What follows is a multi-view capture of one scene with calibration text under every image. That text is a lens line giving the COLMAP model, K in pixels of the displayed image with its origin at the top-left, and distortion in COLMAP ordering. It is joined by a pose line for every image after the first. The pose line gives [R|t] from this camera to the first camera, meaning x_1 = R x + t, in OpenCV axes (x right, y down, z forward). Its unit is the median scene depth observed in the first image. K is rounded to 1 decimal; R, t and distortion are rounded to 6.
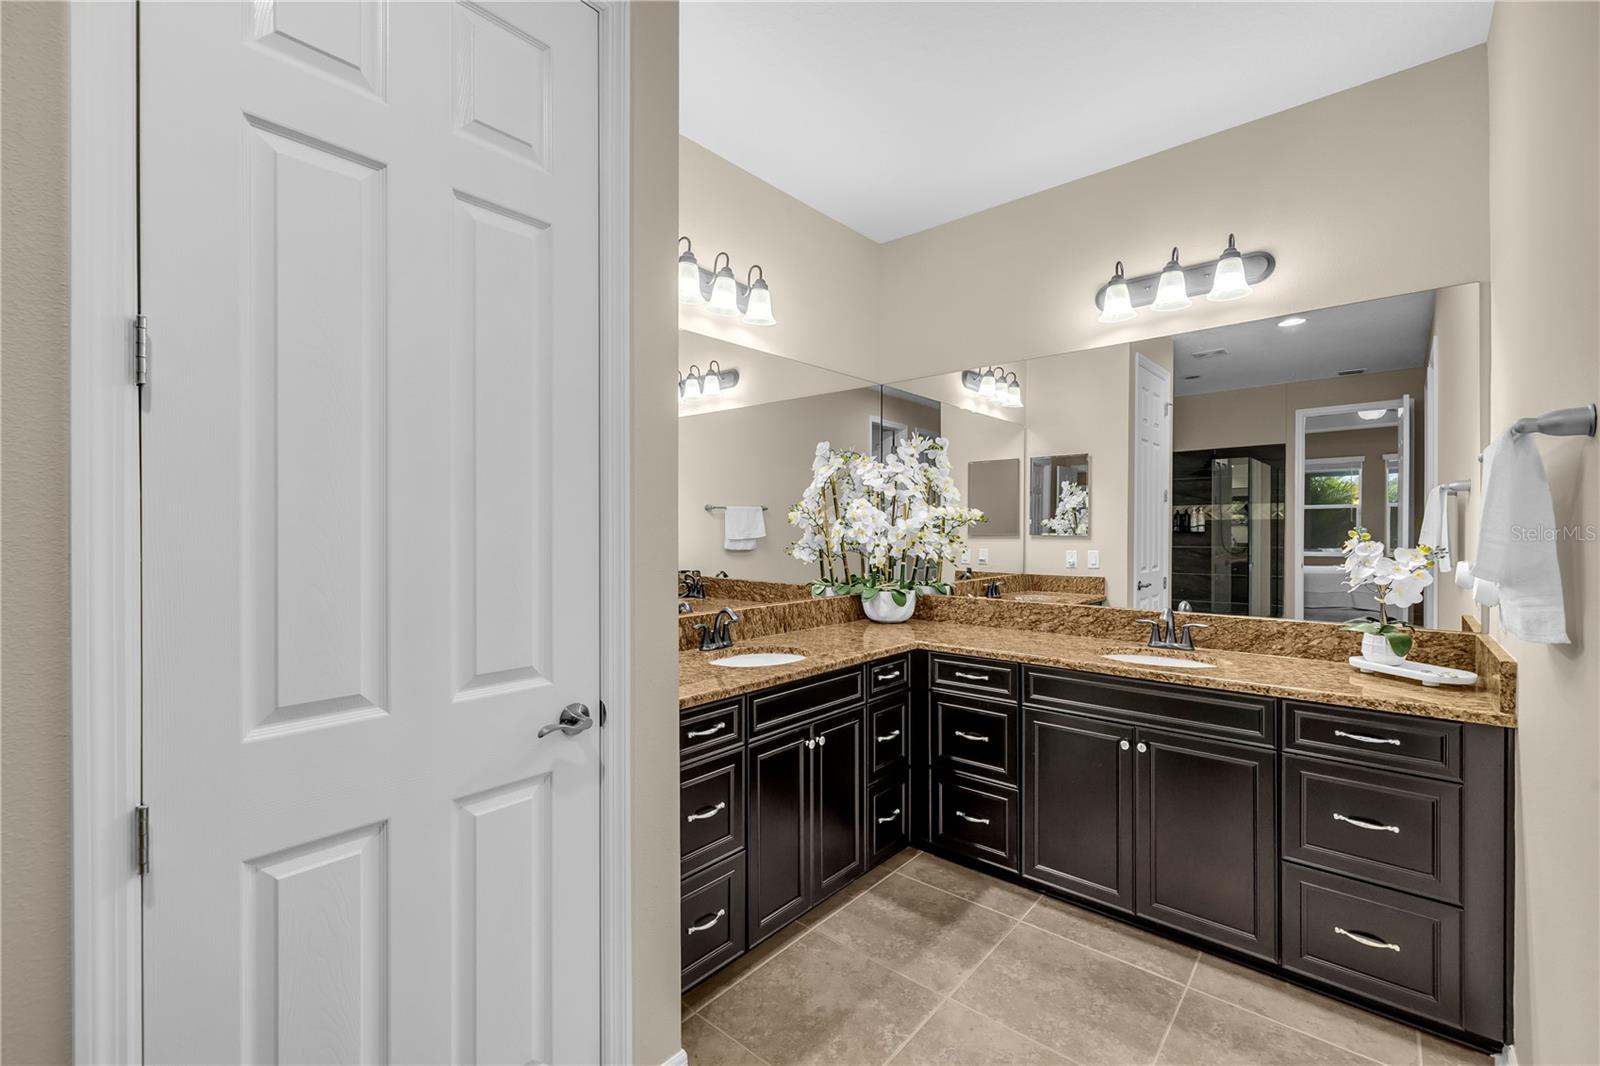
lens RADIAL K [[664.5, 0, 800.5], [0, 664.5, 530.8], [0, 0, 1]] dist [-0.002083, 0.000295]
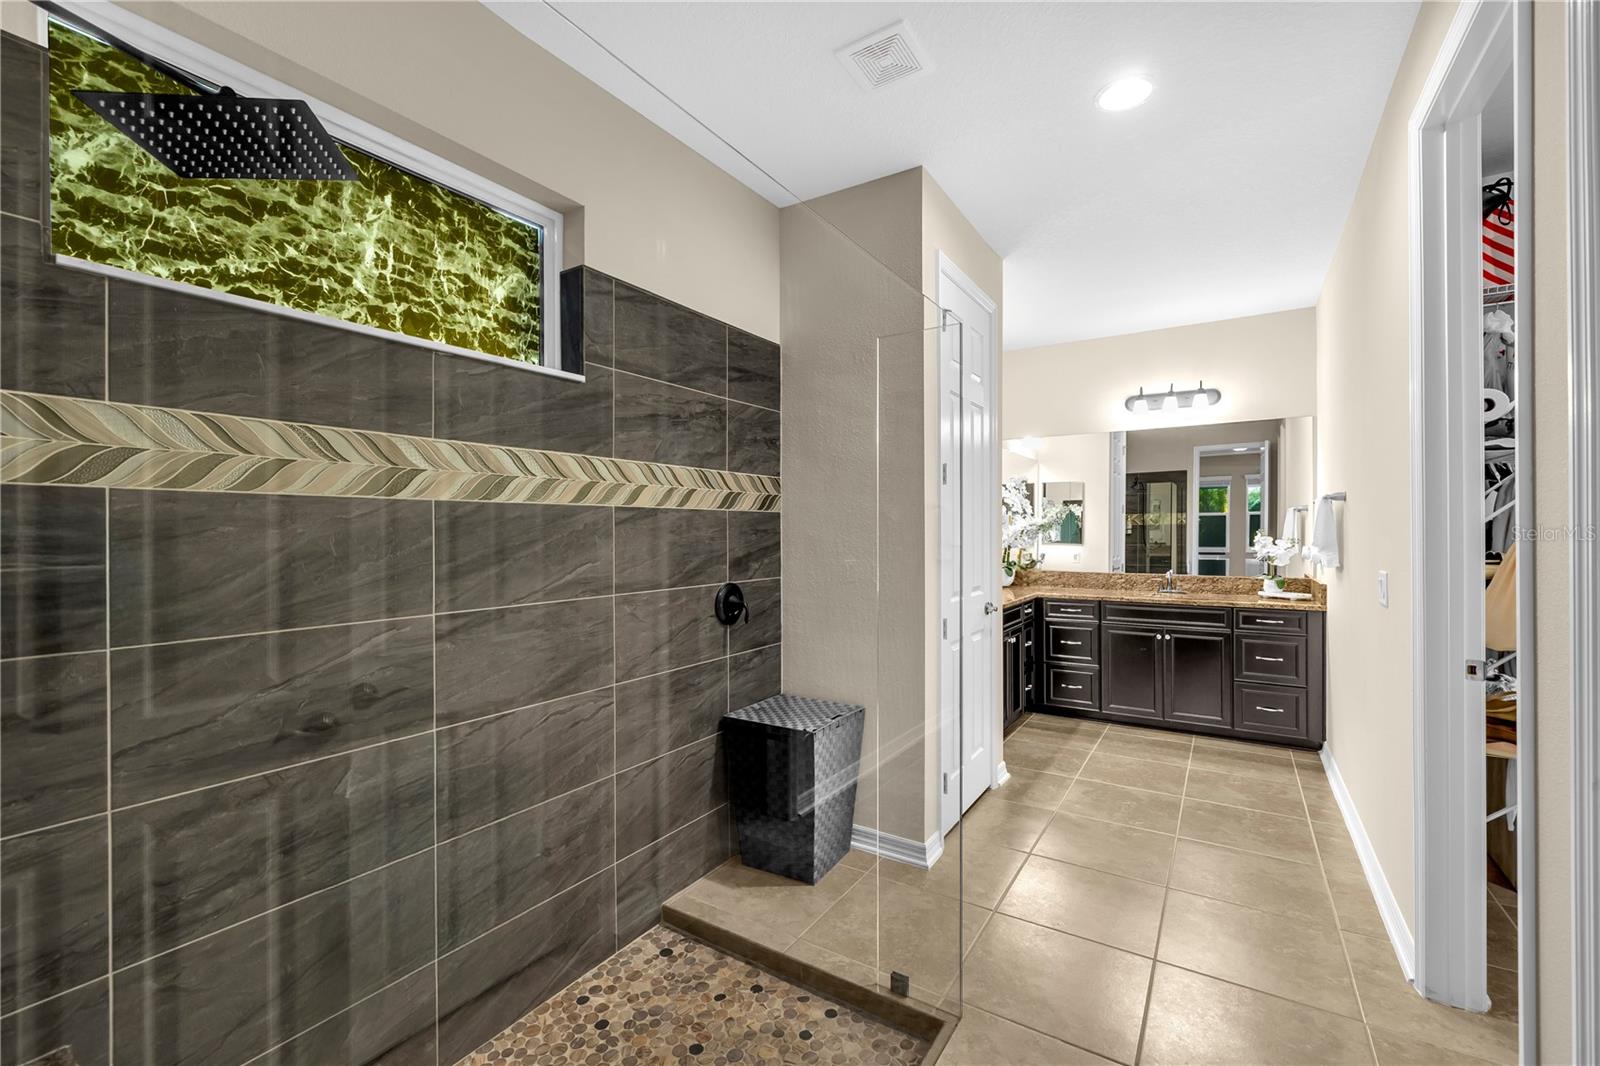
lens RADIAL K [[664.5, 0, 799.8], [0, 664.5, 531.9], [0, 0, 1]] dist [-0.002083, 0.000295]
pose [[0.989500, -0.000113, 0.144534, -0.897445], [0.000454, 0.999997, -0.002321, 0.006602], [-0.144533, 0.002362, 0.989497, -0.856565]]
